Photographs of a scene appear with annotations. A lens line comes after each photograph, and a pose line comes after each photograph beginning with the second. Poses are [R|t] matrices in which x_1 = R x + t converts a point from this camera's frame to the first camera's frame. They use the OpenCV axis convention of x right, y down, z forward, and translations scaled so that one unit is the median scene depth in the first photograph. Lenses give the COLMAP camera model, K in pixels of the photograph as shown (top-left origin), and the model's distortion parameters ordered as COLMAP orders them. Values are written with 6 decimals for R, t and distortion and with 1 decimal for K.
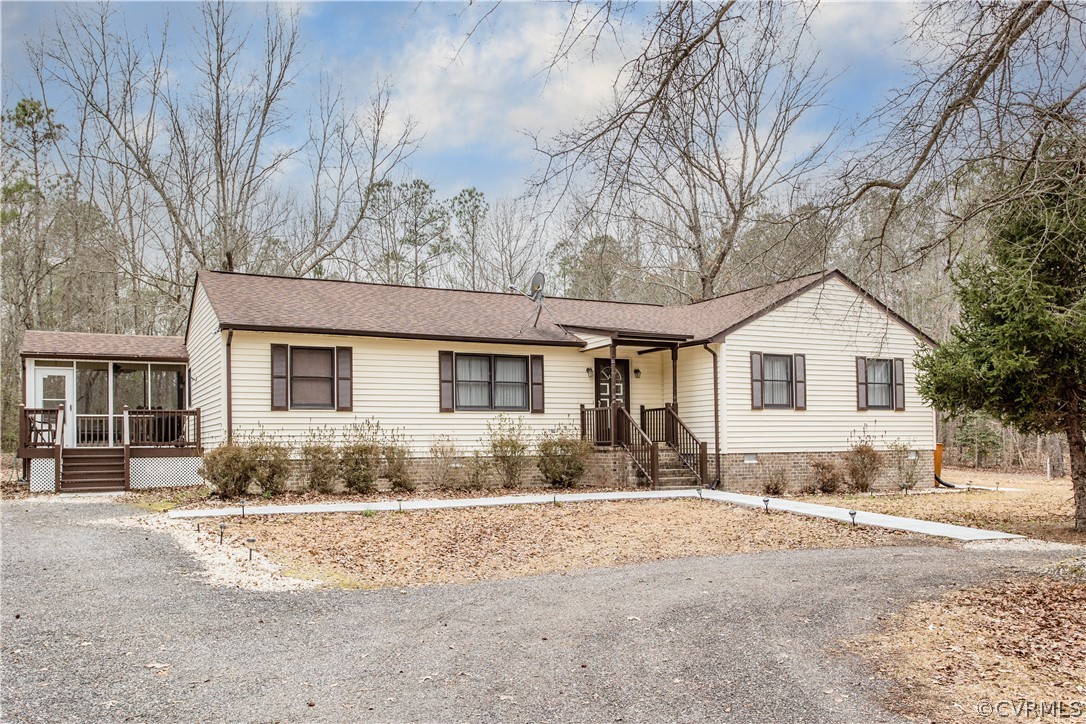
lens RADIAL K [[879.0, 0, 516.3], [0, 879.0, 424.5], [0, 0, 1]] dist [0.017166, 0.006626]
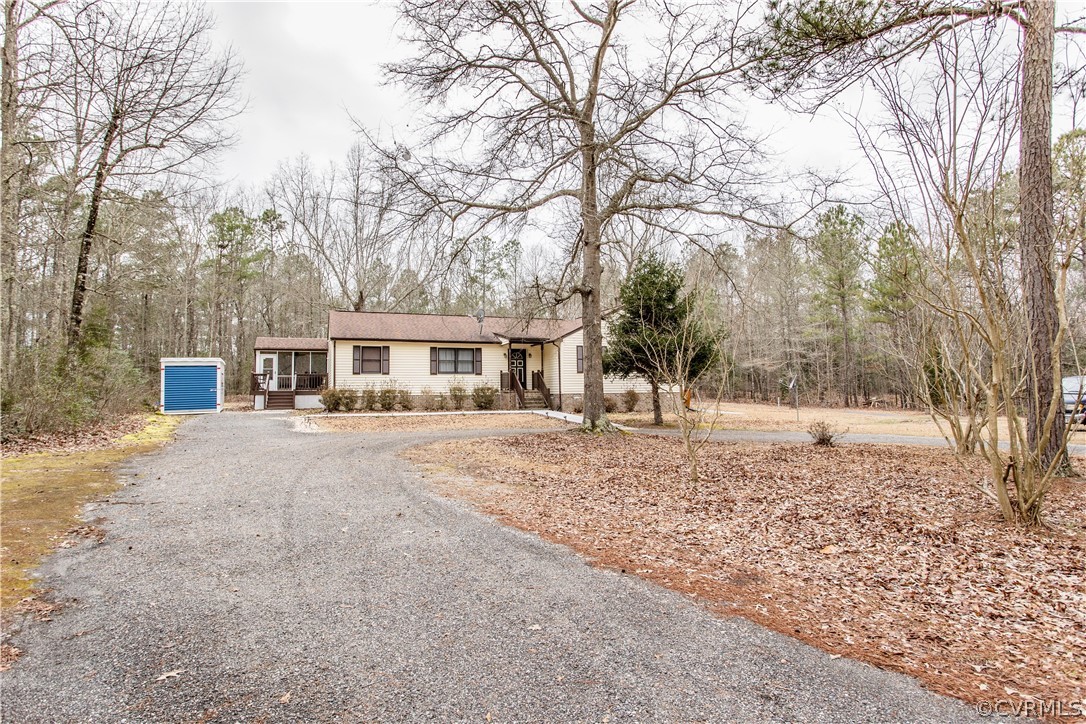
lens RADIAL K [[600.8, 0, 526.9], [0, 600.8, 344.6], [0, 0, 1]] dist [-0.000398, 0.000099]
pose [[0.993970, -0.007472, -0.109396, 0.308708], [0.001449, 0.998484, -0.055030, -0.005944], [0.109641, 0.054539, 0.992474, -0.457733]]
